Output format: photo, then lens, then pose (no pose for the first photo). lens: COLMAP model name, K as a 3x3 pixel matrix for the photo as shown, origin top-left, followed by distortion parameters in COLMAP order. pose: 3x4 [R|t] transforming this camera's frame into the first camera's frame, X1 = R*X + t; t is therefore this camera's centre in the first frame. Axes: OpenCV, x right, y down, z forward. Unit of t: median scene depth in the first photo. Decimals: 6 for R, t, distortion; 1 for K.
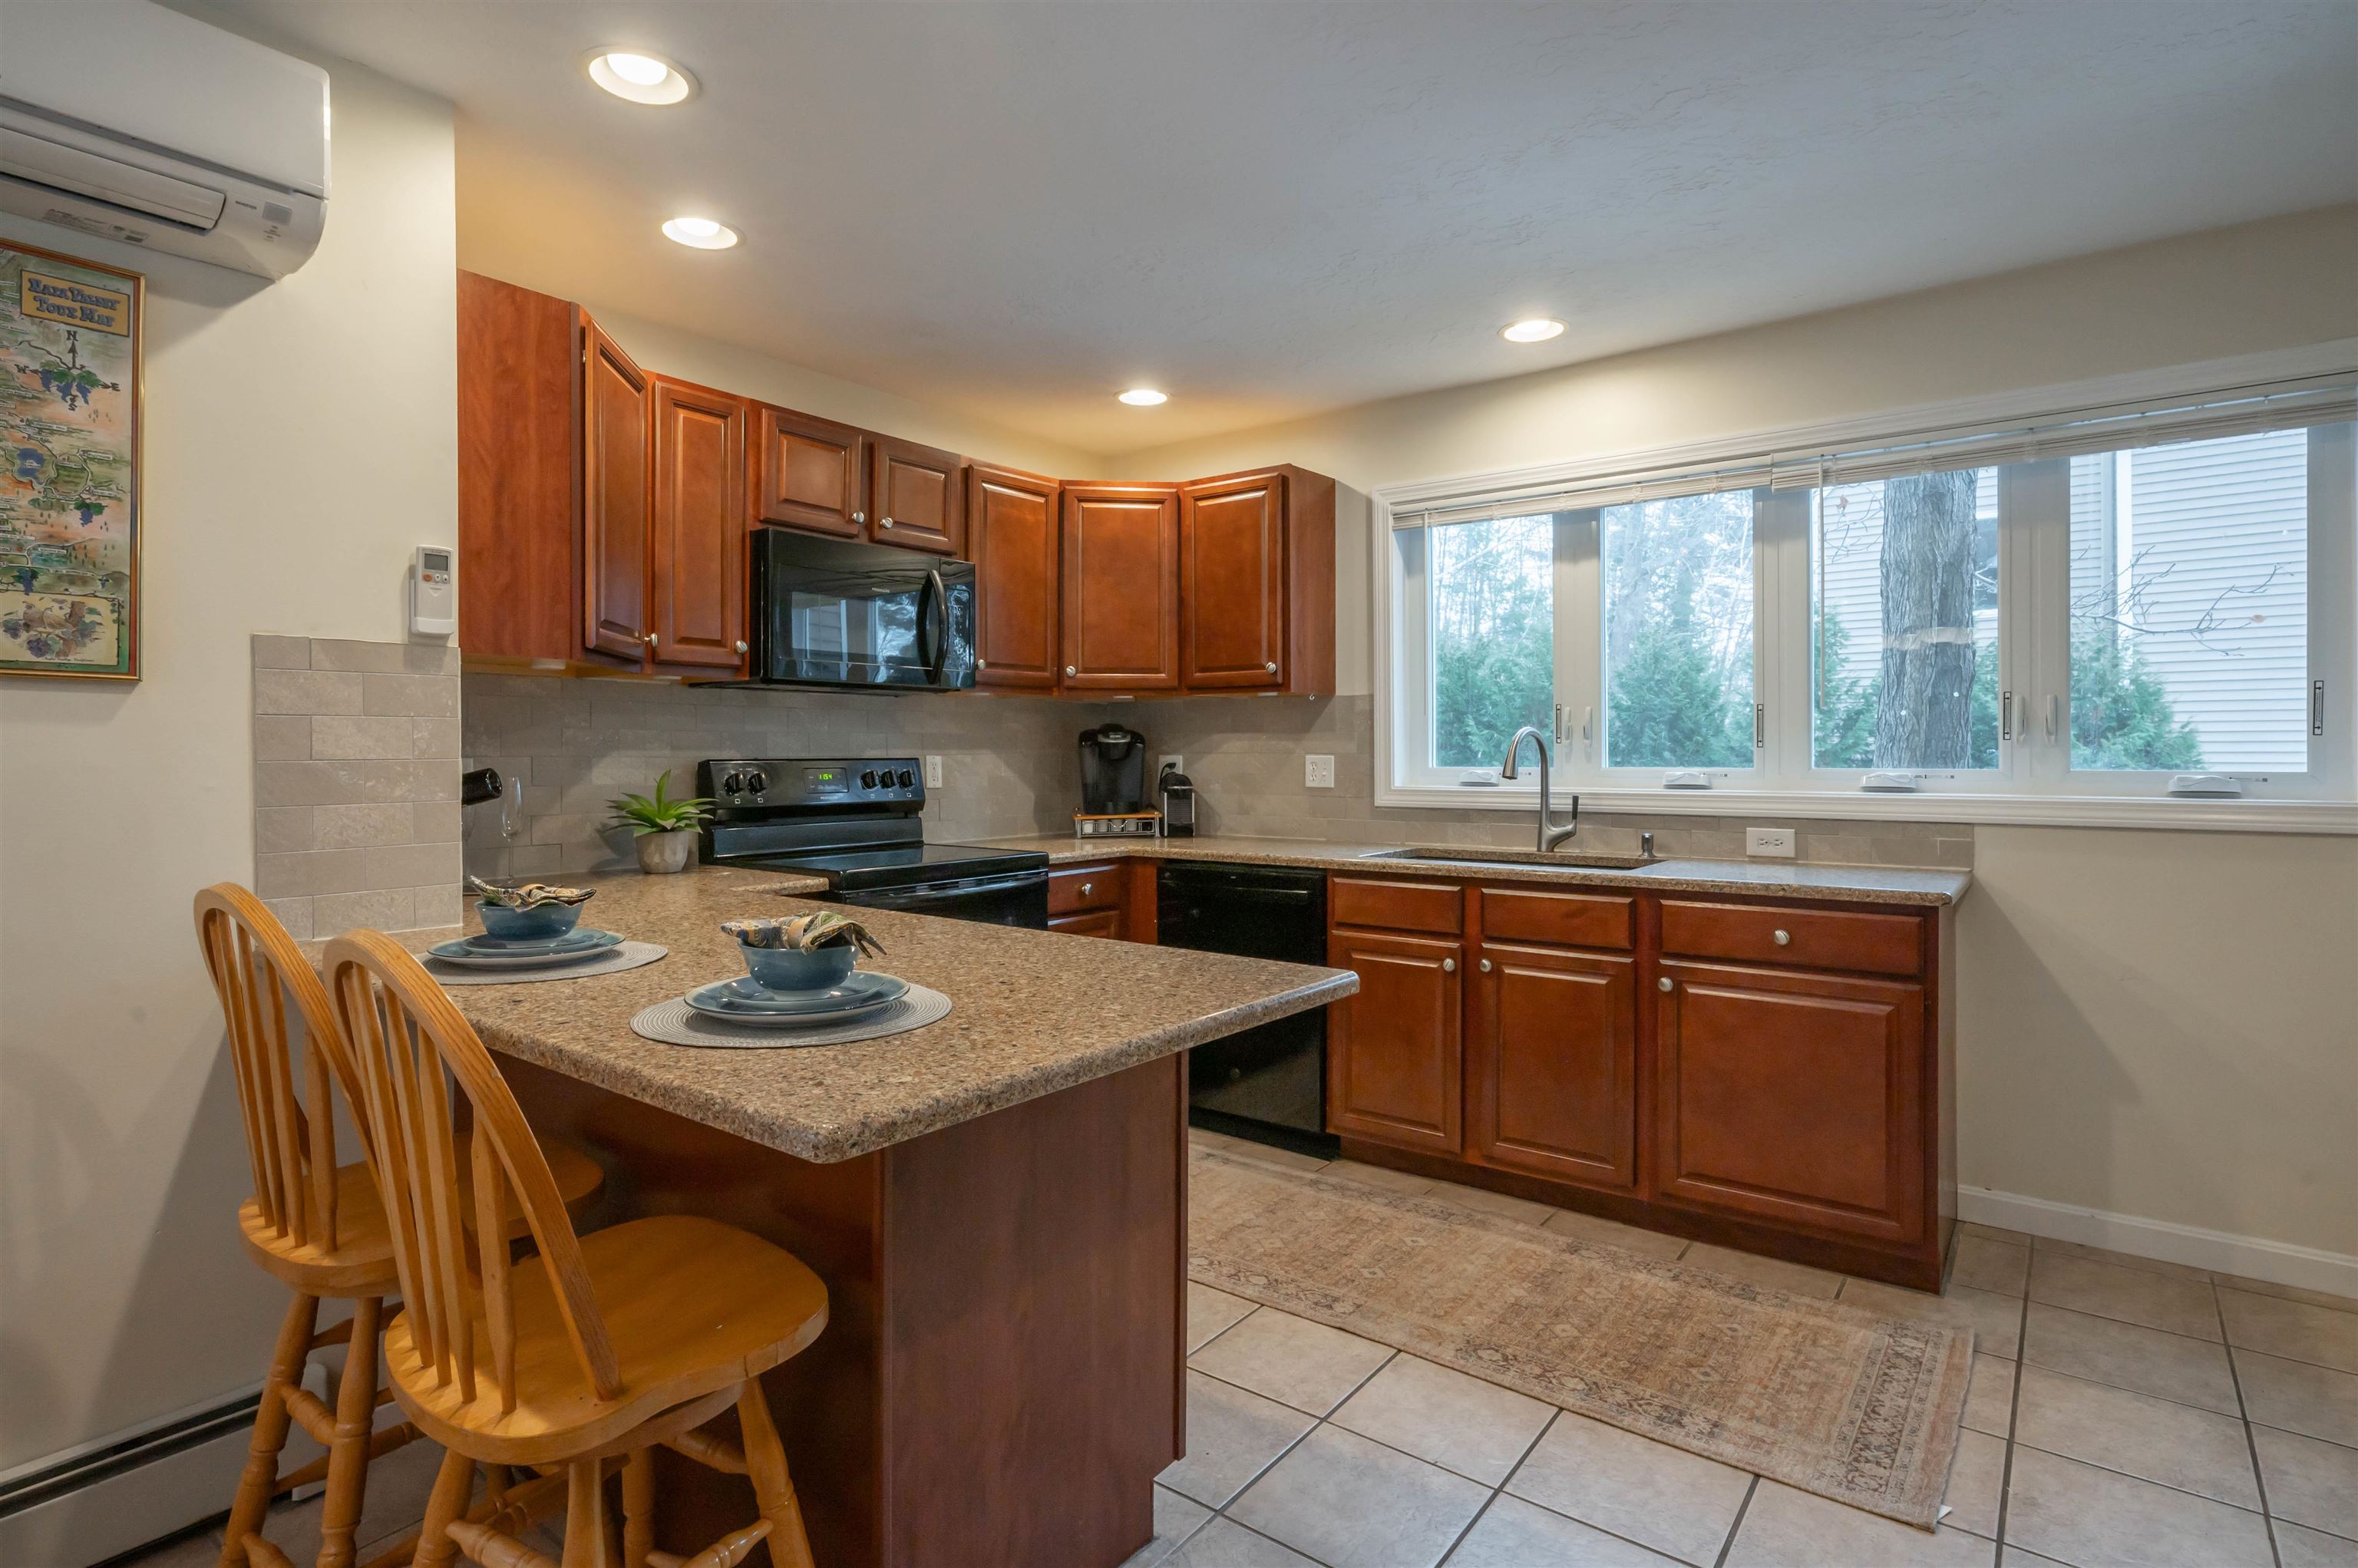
lens RADIAL K [[1183.5, 0, 1186.0], [0, 1183.5, 753.1], [0, 0, 1]] dist [0.001674, 0.000375]
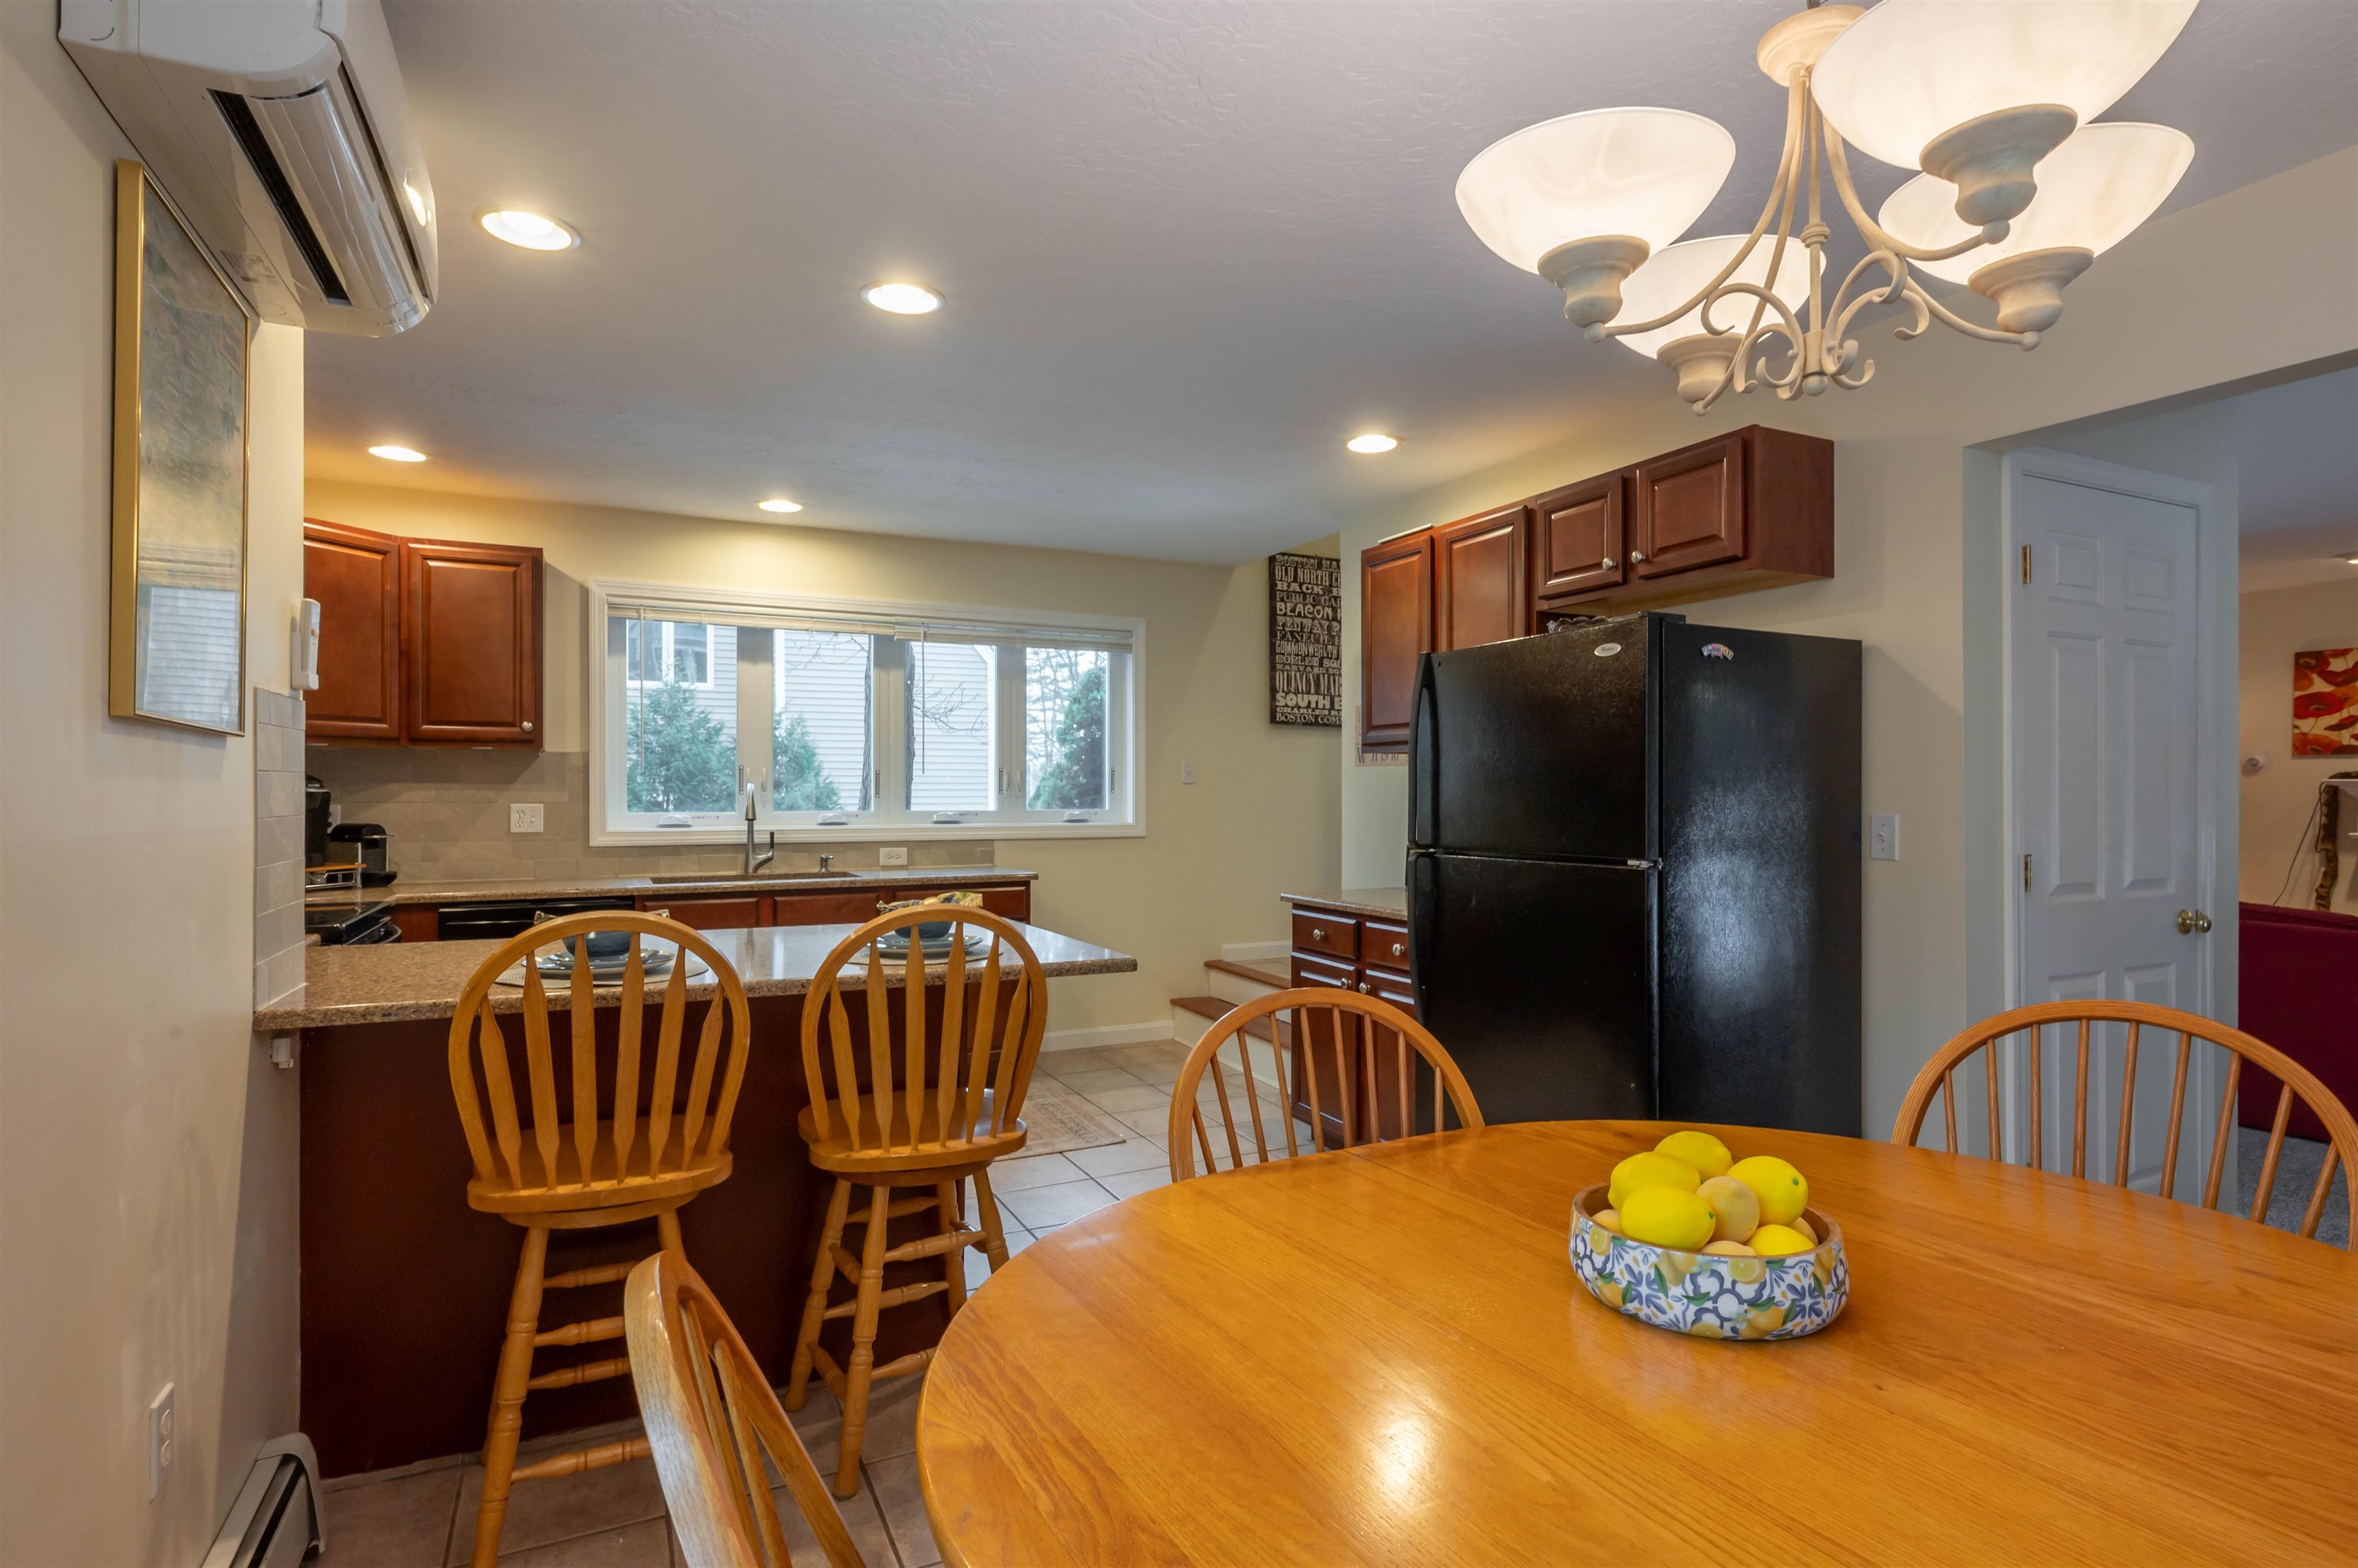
lens RADIAL K [[1163.7, 0, 1179.0], [0, 1163.7, 784.0], [0, 0, 1]] dist [-0.000861, 0.000044]
pose [[0.457223, 0.009288, 0.889304, -0.622545], [-0.000734, 0.999949, -0.010066, -0.006832], [-0.889352, 0.003949, 0.457207, -0.059877]]
